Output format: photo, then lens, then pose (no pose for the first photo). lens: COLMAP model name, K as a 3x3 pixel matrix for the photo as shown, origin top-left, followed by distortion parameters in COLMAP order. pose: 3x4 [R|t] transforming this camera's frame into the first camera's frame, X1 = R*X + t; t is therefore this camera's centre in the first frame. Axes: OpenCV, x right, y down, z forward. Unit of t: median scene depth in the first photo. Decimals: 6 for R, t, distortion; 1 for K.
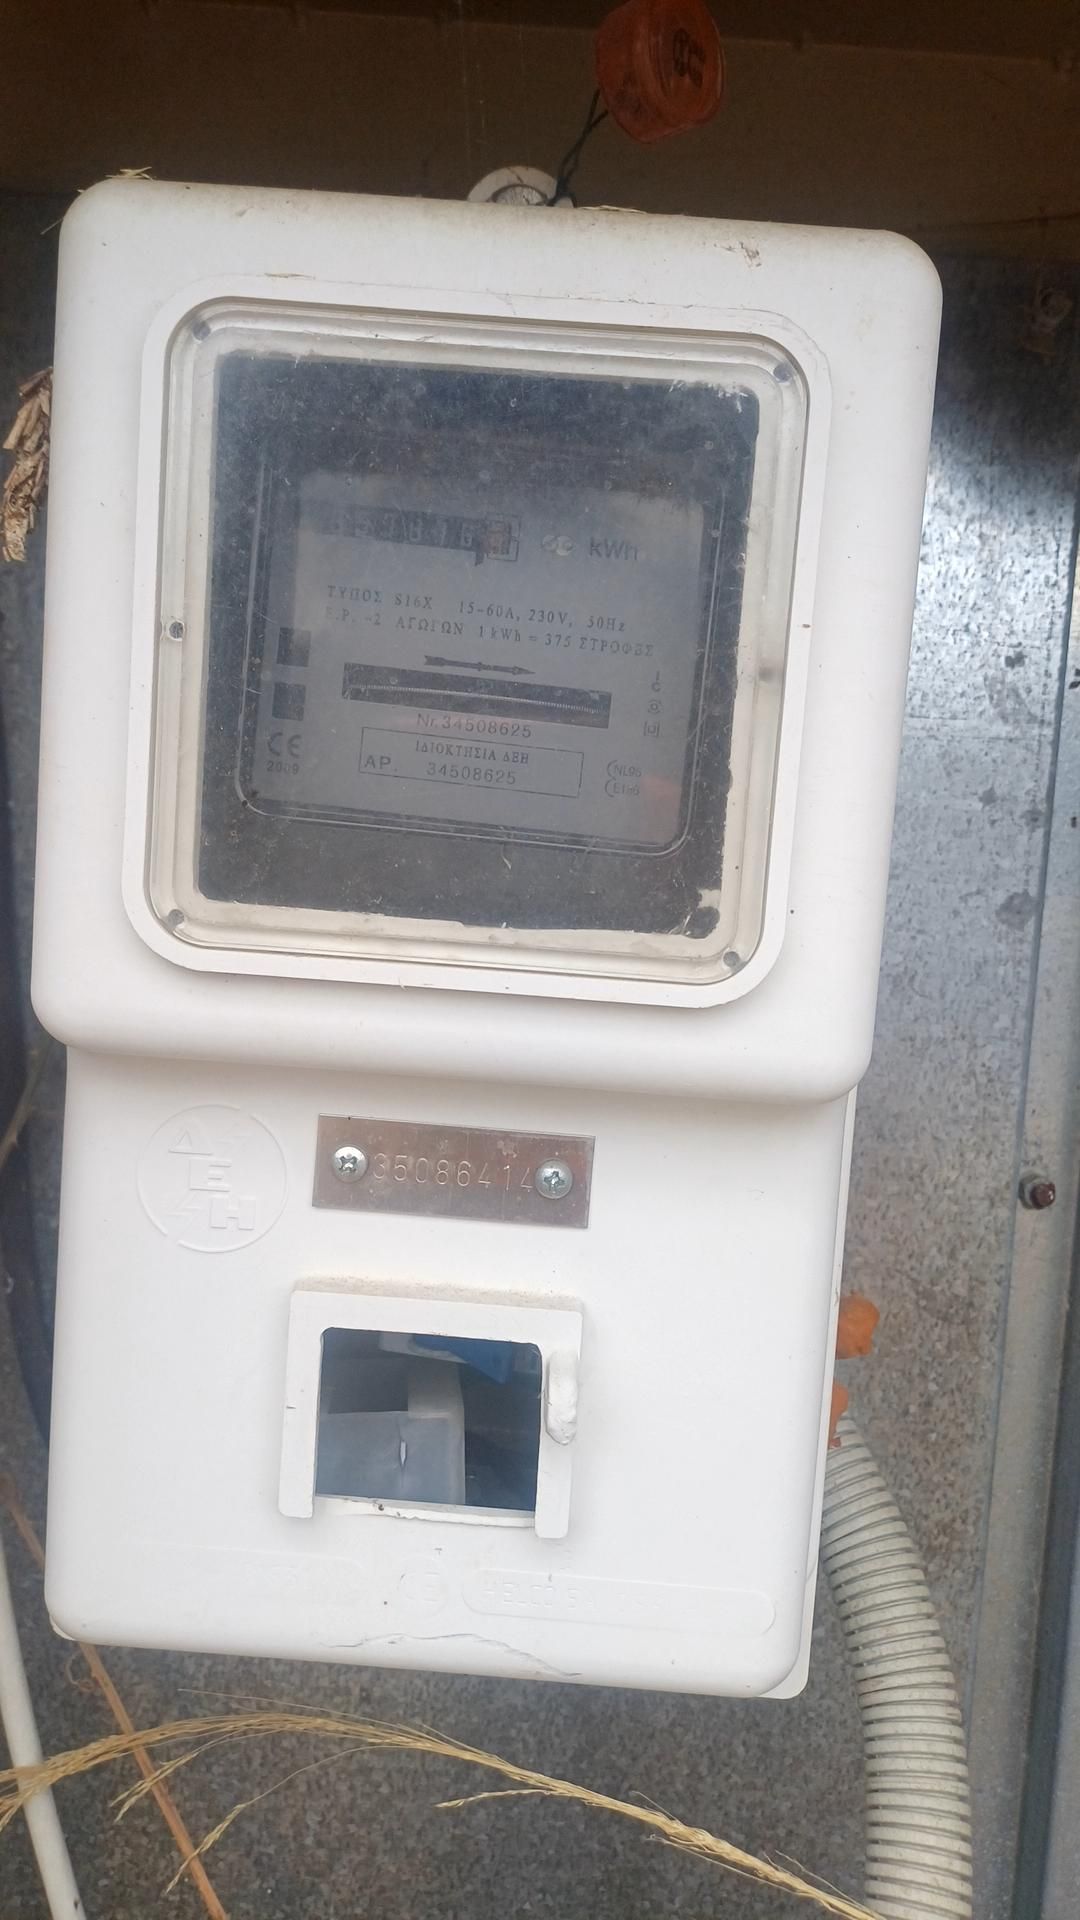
lens RADIAL K [[1451.7, 0, 517.8], [0, 1451.7, 915.4], [0, 0, 1]] dist [0.054724, -0.035481]
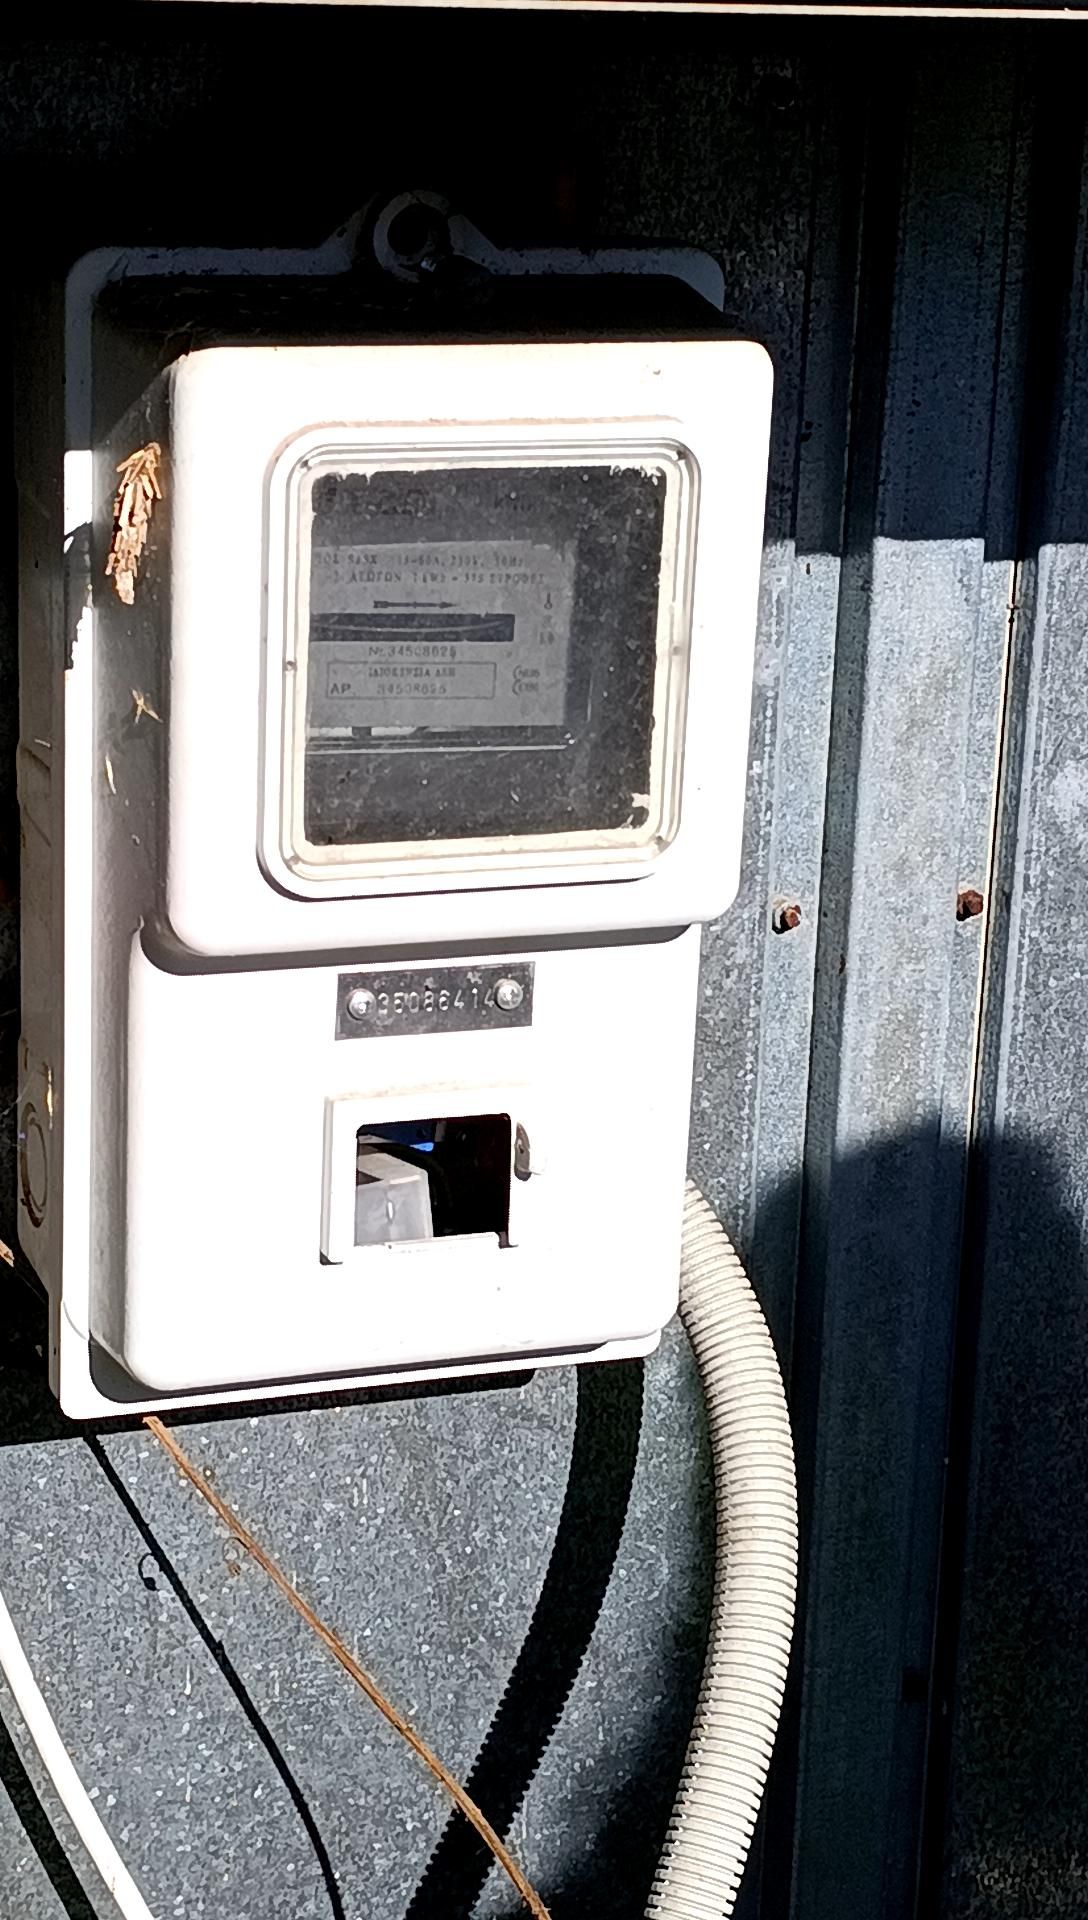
lens RADIAL K [[3445.2, 0, 544.9], [0, 3445.2, 960.4], [0, 0, 1]] dist [0.326868, 0.000000]
pose [[0.933882, -0.138002, 0.329879, -0.975920], [0.054398, 0.966619, 0.250379, -0.634311], [-0.353420, -0.215880, 0.910215, -1.870977]]
